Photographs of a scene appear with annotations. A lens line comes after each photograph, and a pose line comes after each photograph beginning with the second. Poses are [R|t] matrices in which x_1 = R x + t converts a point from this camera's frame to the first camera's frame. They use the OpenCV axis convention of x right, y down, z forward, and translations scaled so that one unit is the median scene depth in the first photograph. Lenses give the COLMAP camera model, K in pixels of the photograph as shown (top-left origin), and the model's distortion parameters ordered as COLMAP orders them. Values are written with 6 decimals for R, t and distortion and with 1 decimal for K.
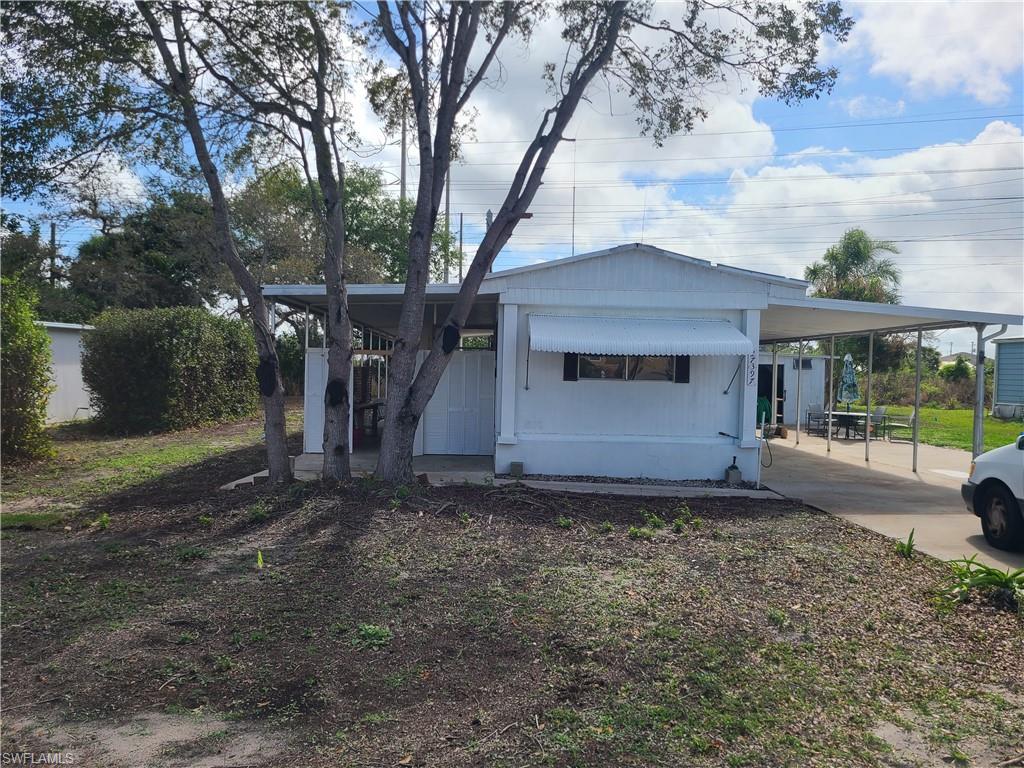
lens RADIAL K [[782.5, 0, 512.0], [0, 782.5, 384.0], [0, 0, 1]] dist [0.002607, 0.102309]
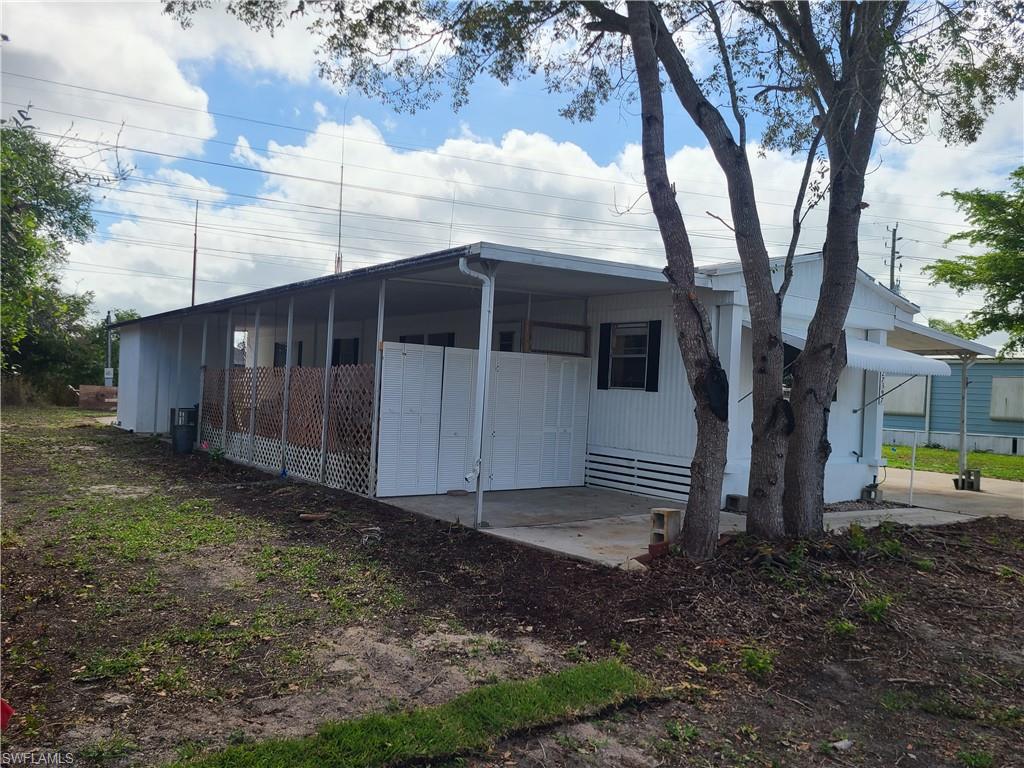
lens RADIAL K [[782.5, 0, 512.0], [0, 782.5, 384.0], [0, 0, 1]] dist [0.002607, 0.102309]
pose [[0.804603, 0.022475, 0.593387, -0.691840], [-0.017177, 0.999746, -0.014575, -0.001885], [-0.593564, 0.001534, 0.804785, 0.468807]]
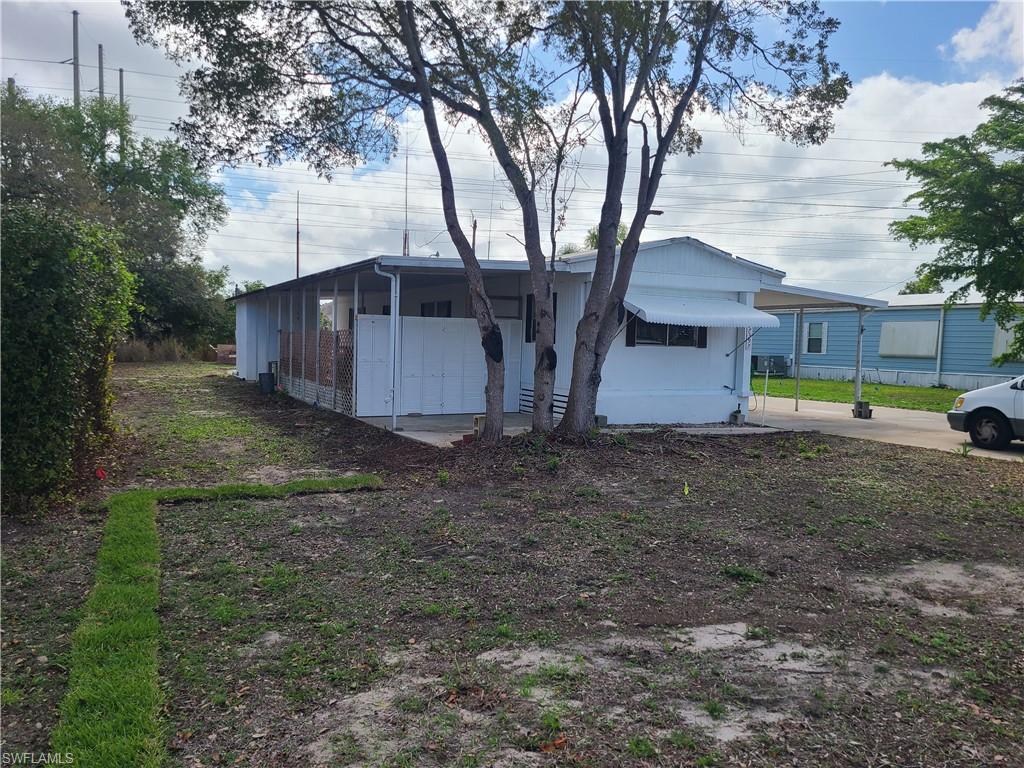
lens RADIAL K [[782.5, 0, 512.0], [0, 782.5, 384.0], [0, 0, 1]] dist [0.002607, 0.102309]
pose [[0.895546, -0.023505, 0.444348, -0.648840], [0.001678, 0.998775, 0.049451, -0.006484], [-0.444966, -0.043540, 0.894489, -0.009570]]
